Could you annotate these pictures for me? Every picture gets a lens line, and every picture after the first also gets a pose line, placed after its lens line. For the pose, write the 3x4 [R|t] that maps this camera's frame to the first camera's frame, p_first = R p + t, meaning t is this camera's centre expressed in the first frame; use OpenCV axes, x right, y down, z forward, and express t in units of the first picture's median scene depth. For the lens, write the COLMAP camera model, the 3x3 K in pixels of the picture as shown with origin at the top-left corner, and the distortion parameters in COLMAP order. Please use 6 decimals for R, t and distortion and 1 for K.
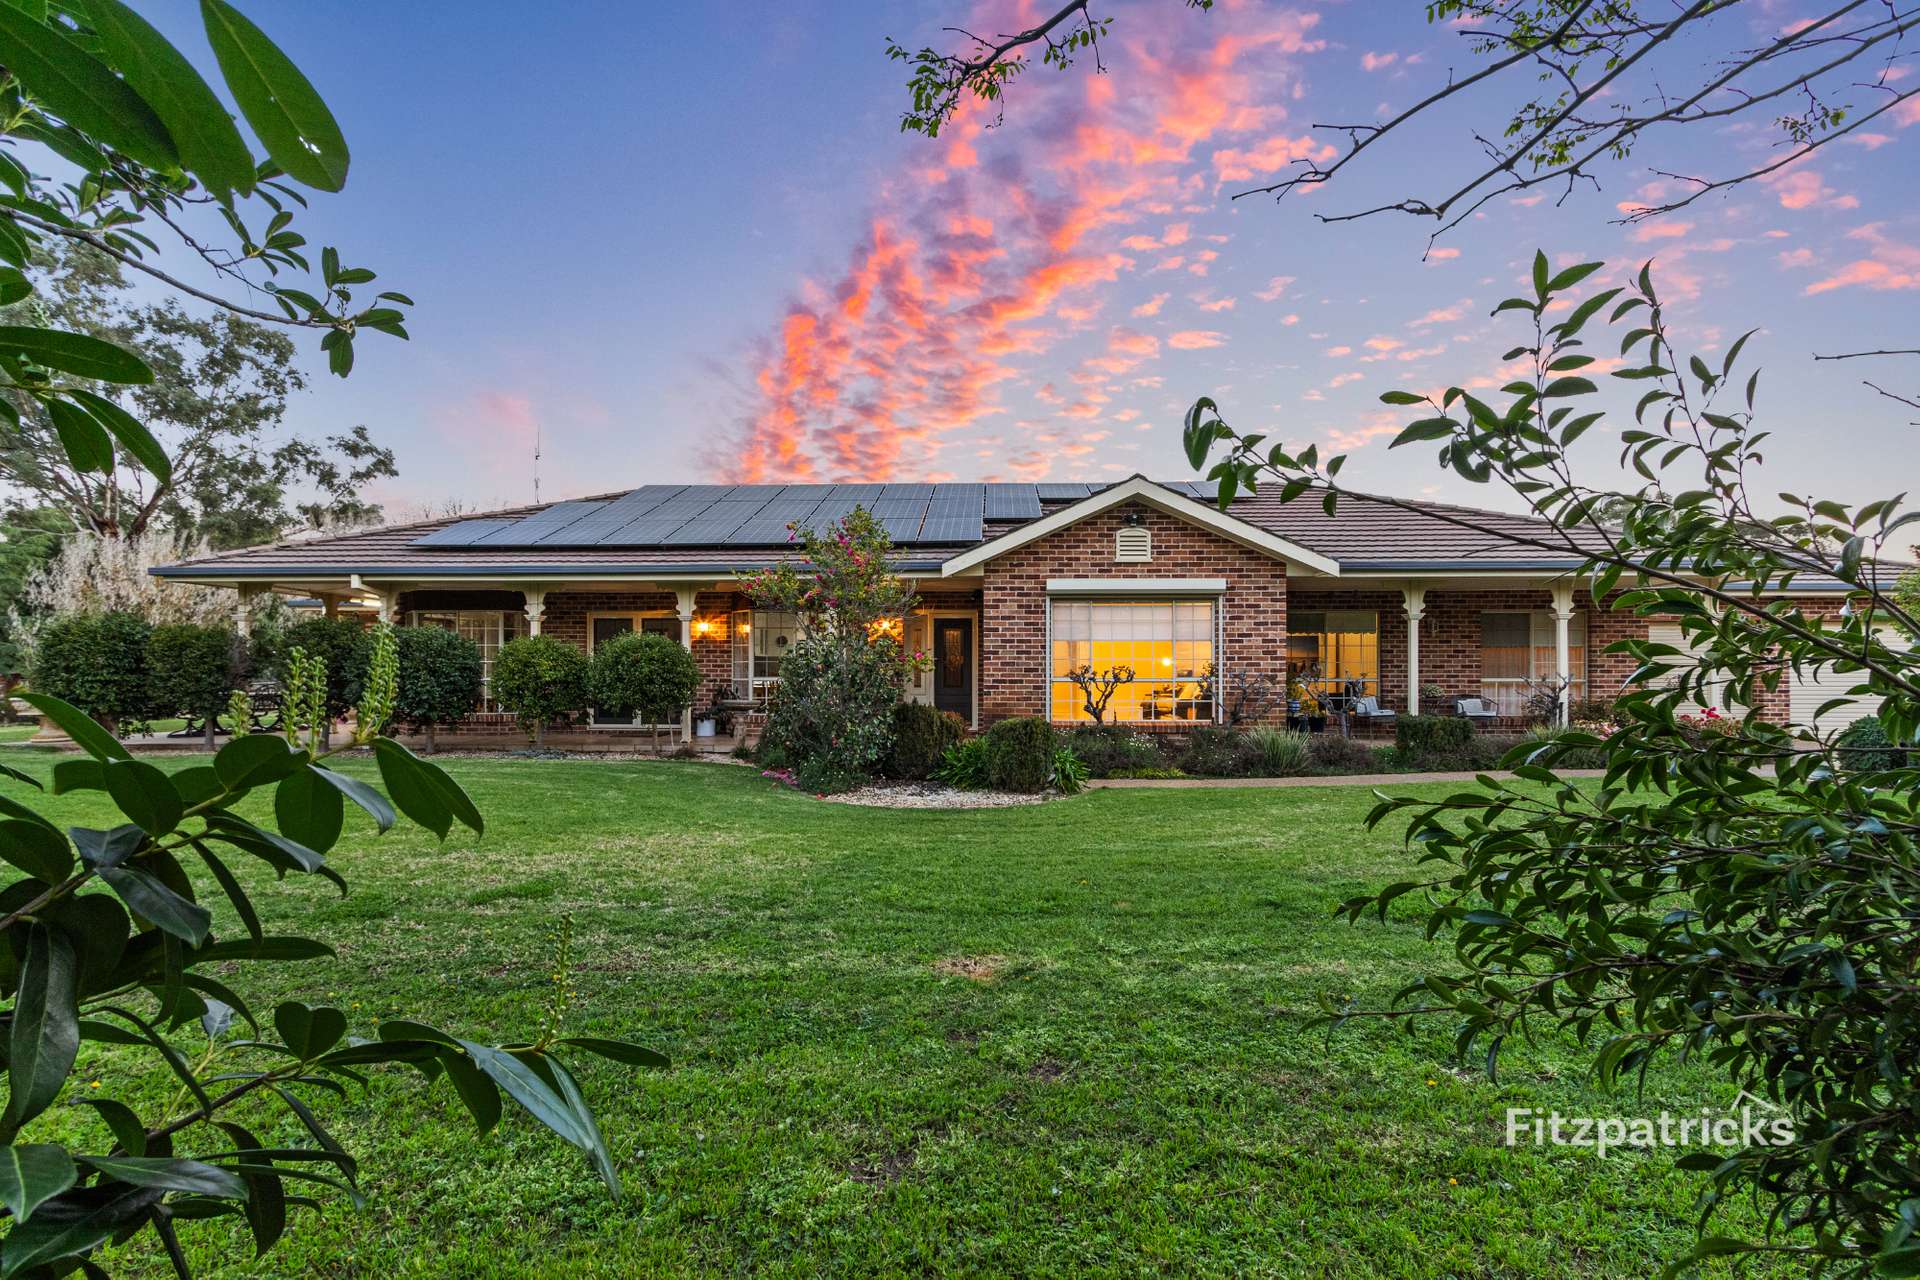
lens RADIAL K [[906.5, 0, 971.4], [0, 906.5, 680.3], [0, 0, 1]] dist [-0.003310, 0.000003]
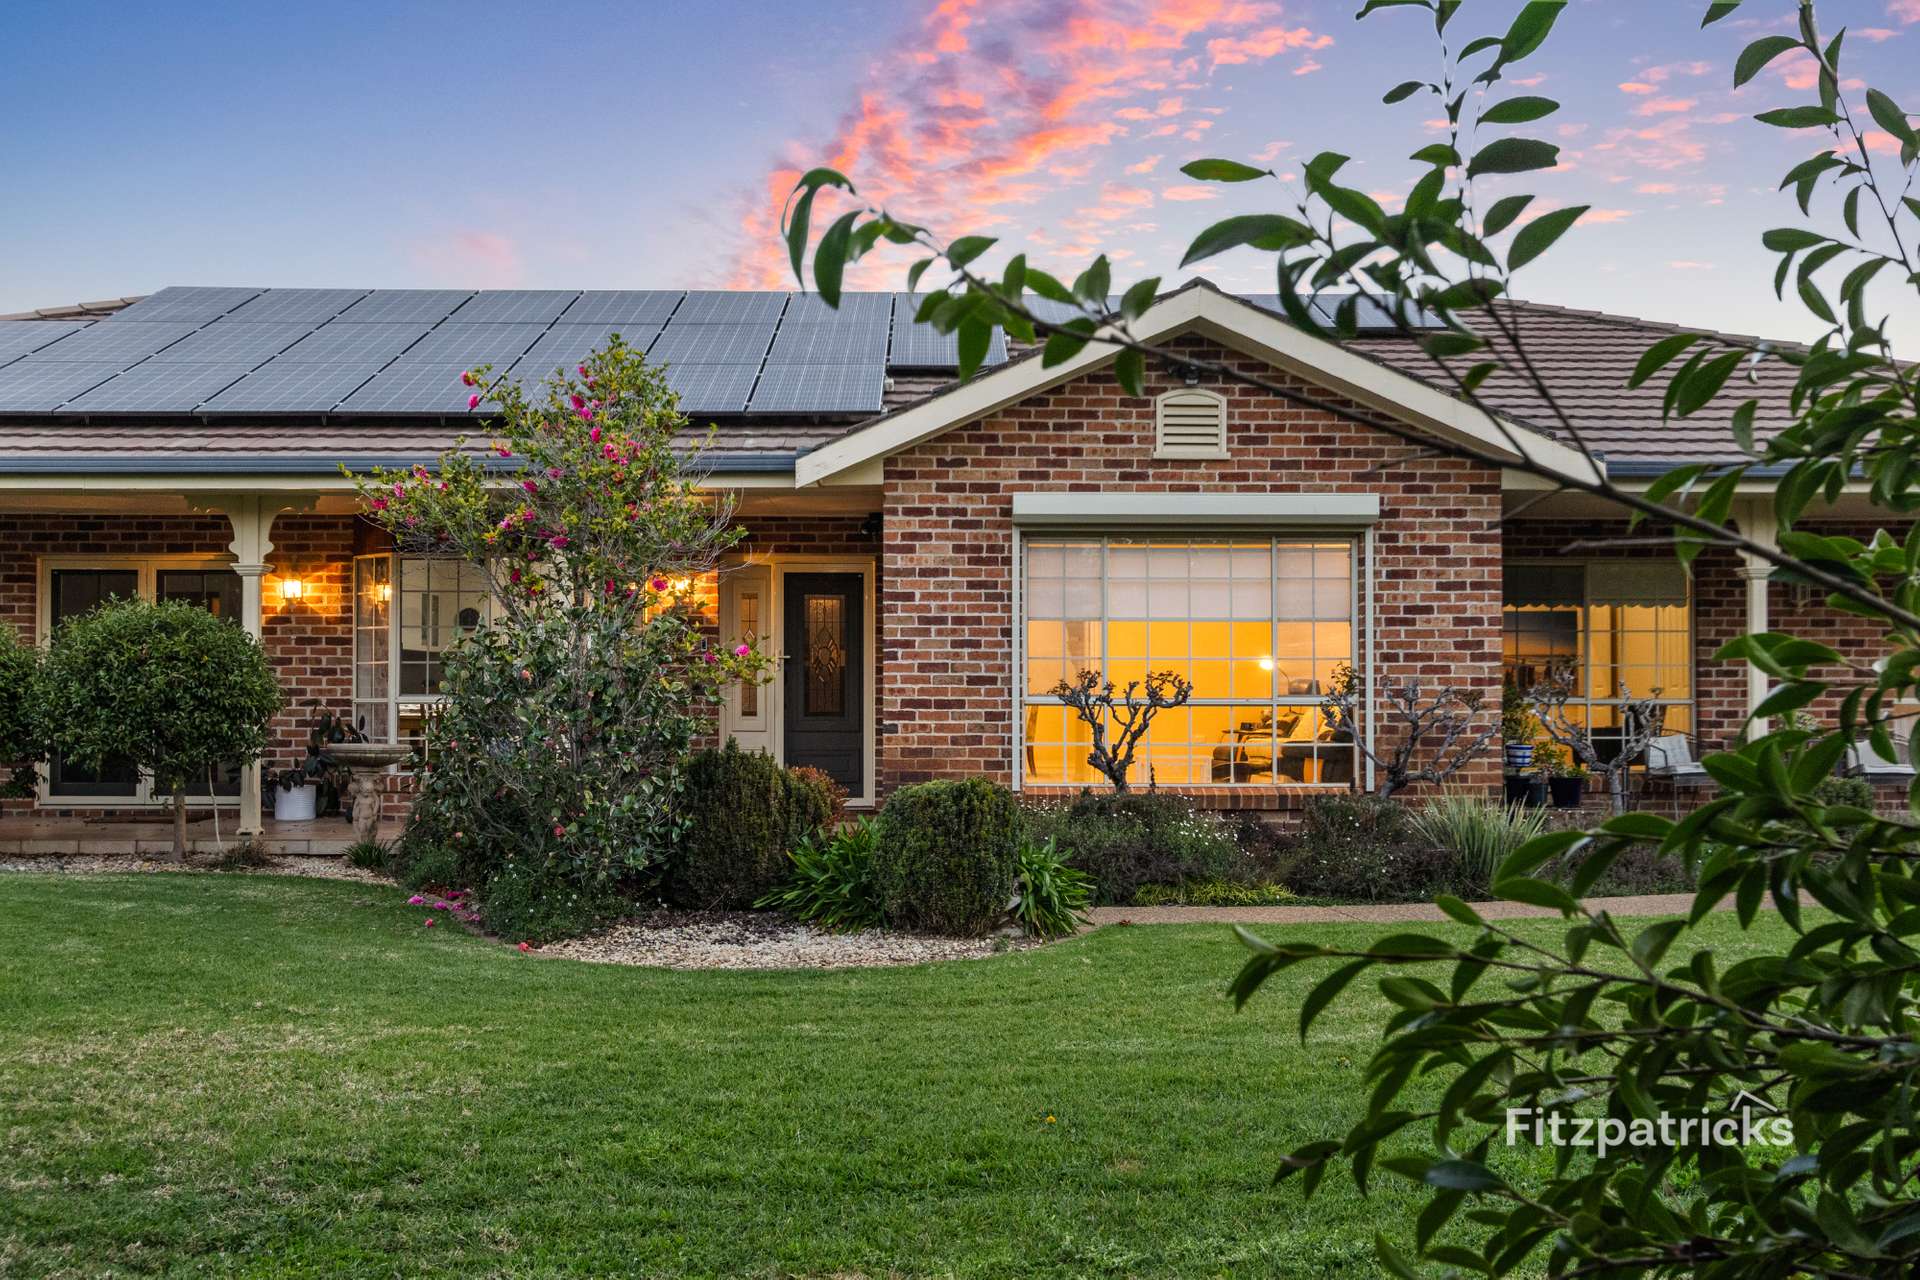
lens RADIAL K [[1888.4, 0, 992.7], [0, 1888.4, 674.9], [0, 0, 1]] dist [0.023751, -0.034854]
pose [[0.998361, 0.000828, 0.057232, 0.014462], [-0.000035, 0.999904, -0.013862, -0.000353], [-0.057238, 0.013838, 0.998265, -0.003752]]
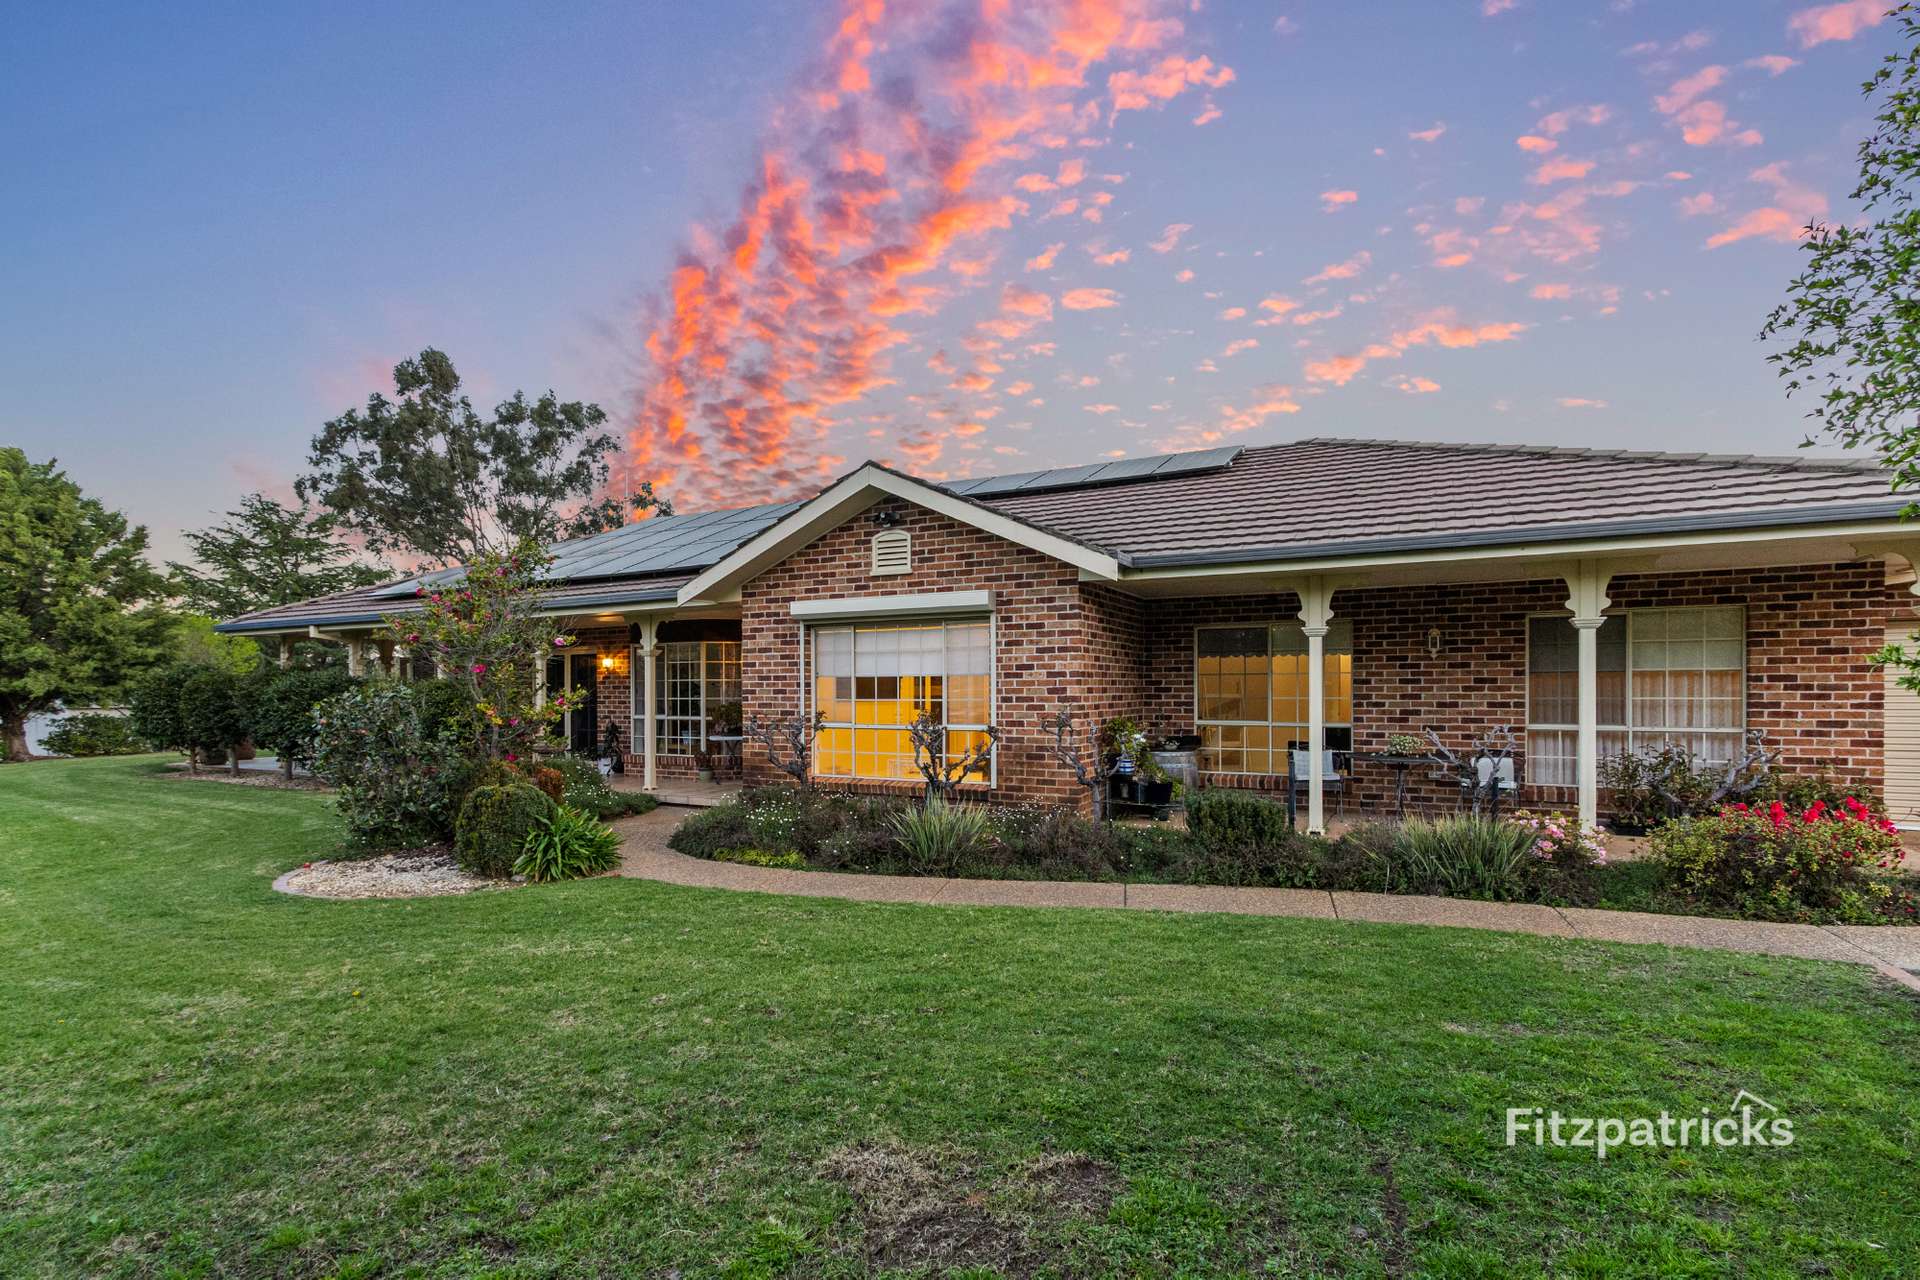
lens RADIAL K [[930.6, 0, 952.5], [0, 930.6, 704.7], [0, 0, 1]] dist [-0.000274, 0.000004]
pose [[0.898276, 0.001820, -0.439428, 0.573832], [0.003597, 0.999927, 0.011494, -0.028288], [0.439417, -0.011905, 0.898204, 0.310215]]
